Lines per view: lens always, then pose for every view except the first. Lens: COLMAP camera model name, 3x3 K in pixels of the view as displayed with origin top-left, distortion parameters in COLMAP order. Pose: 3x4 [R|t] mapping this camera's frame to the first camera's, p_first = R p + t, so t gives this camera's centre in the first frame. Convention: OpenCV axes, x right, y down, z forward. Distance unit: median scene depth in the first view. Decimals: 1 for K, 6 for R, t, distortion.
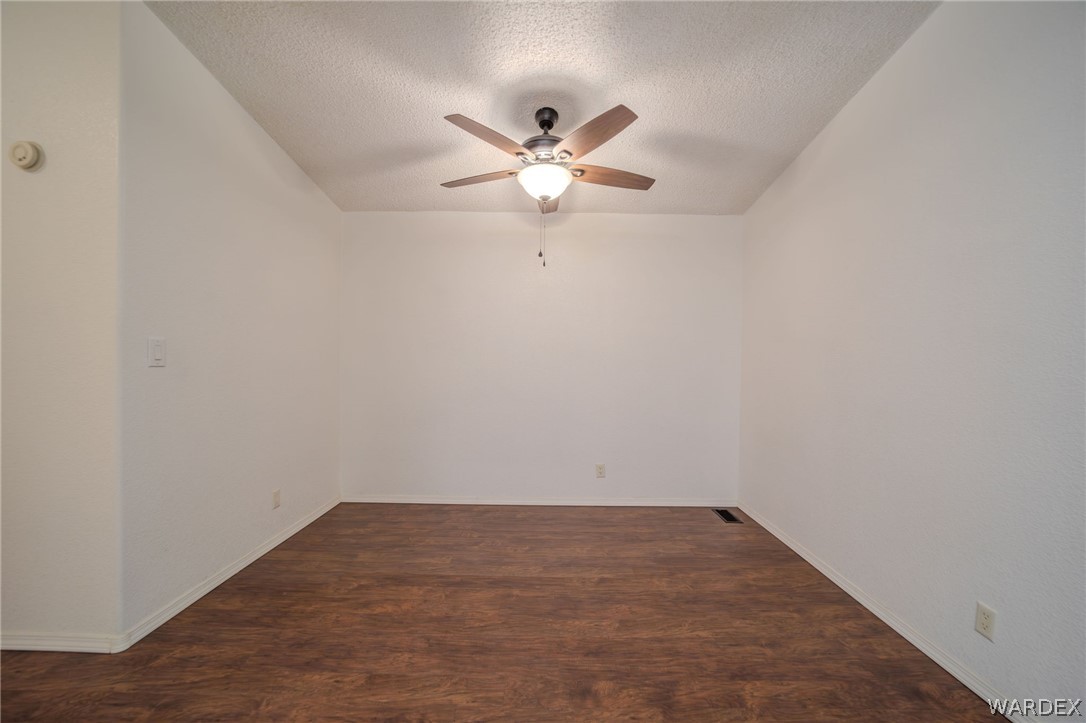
lens RADIAL K [[420.8, 0, 546.6], [0, 420.8, 369.6], [0, 0, 1]] dist [-0.036933, 0.008734]
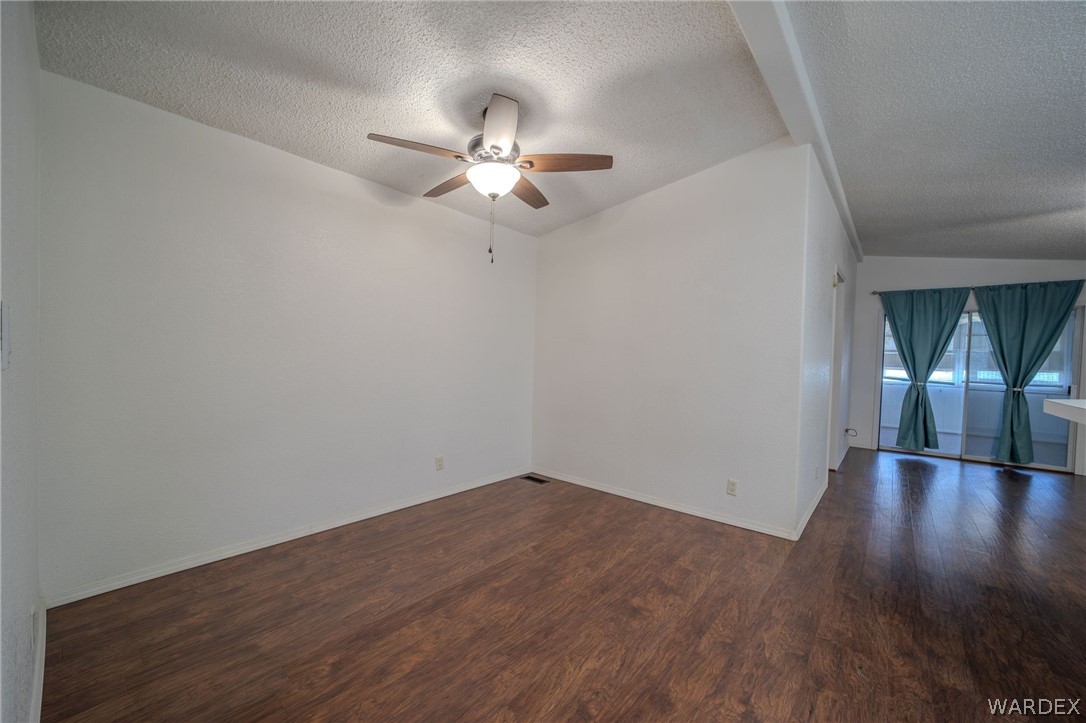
lens RADIAL K [[420.8, 0, 545.1], [0, 420.8, 370.1], [0, 0, 1]] dist [-0.036933, 0.008734]
pose [[0.640969, -0.018154, 0.767352, -0.740006], [-0.002834, 0.999658, 0.026016, -0.014207], [-0.767562, -0.018850, 0.640698, 0.257900]]
